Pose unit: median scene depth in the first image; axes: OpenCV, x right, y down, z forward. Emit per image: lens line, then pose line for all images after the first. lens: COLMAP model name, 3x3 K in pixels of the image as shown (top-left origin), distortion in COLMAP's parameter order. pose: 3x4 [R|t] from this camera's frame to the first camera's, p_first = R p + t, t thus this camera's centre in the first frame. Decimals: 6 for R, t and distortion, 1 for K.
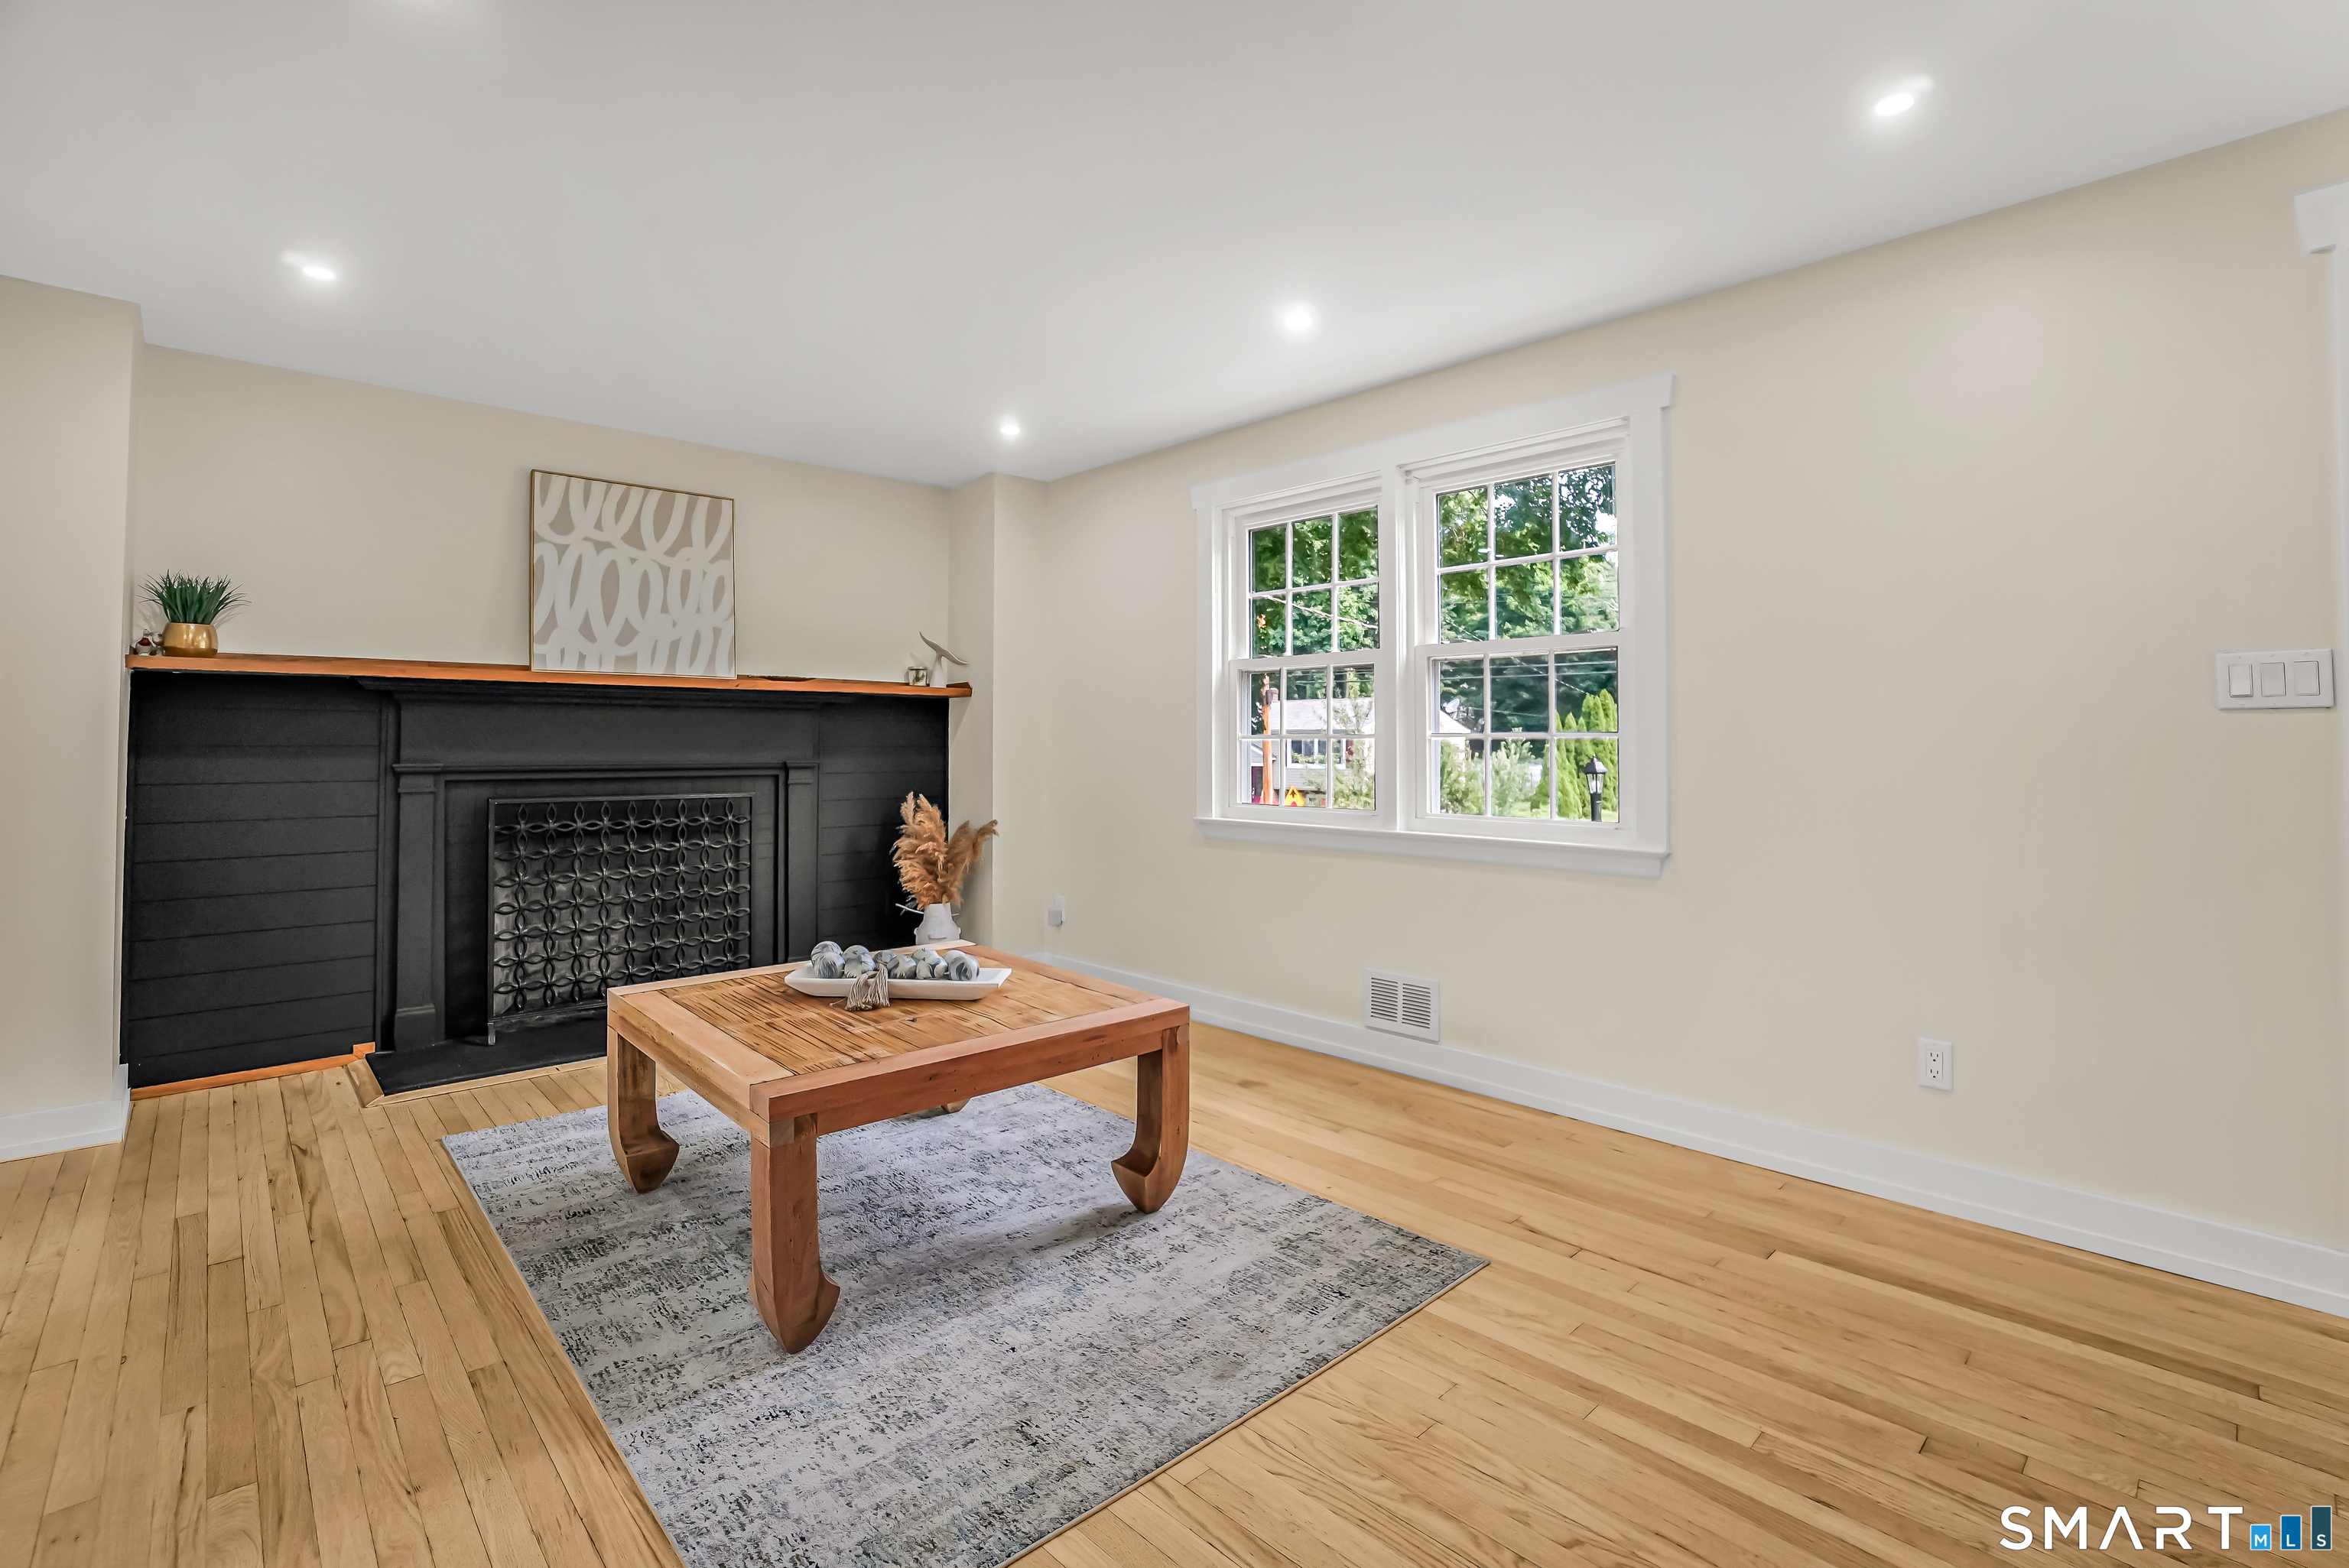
lens RADIAL K [[1061.0, 0, 1170.6], [0, 1061.0, 708.4], [0, 0, 1]] dist [-0.051427, 0.012715]
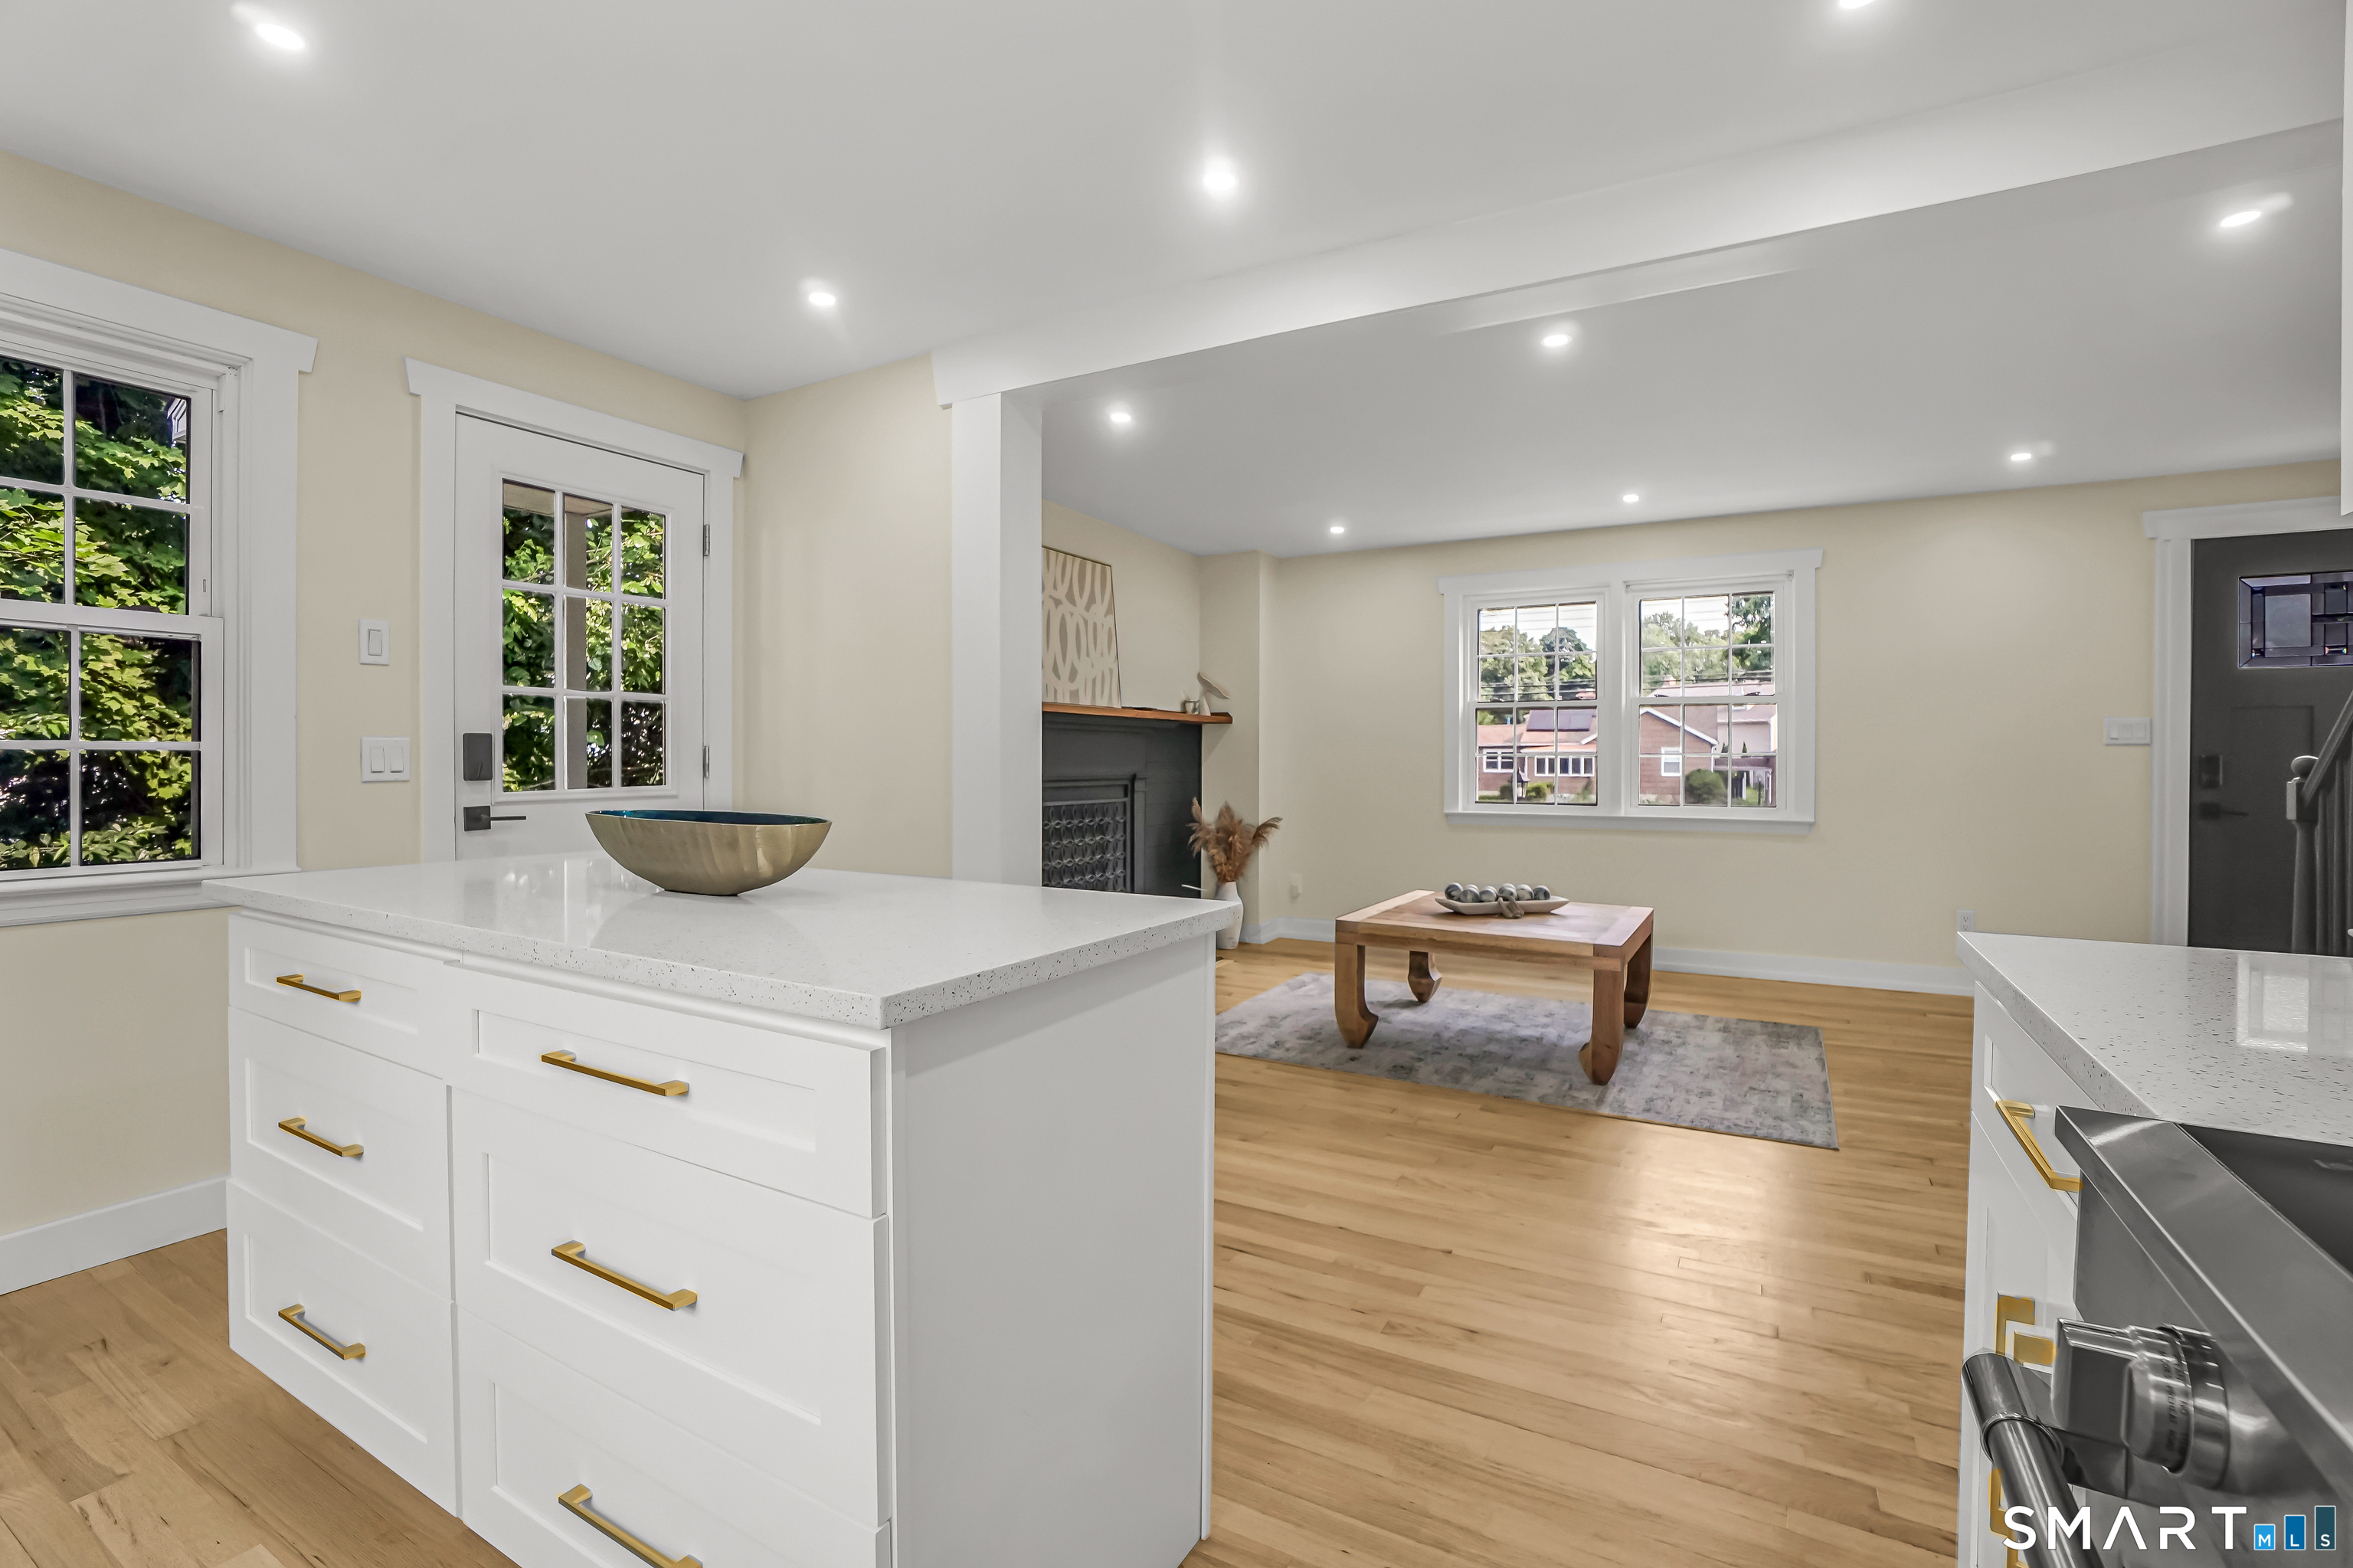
lens RADIAL K [[1062.9, 0, 1170.6], [0, 1062.9, 765.5], [0, 0, 1]] dist [-0.051427, 0.012715]
pose [[0.954727, -0.000697, 0.297484, -0.784305], [-0.010010, 0.999356, 0.034468, -0.004969], [-0.297316, -0.035885, 0.954105, -0.258038]]
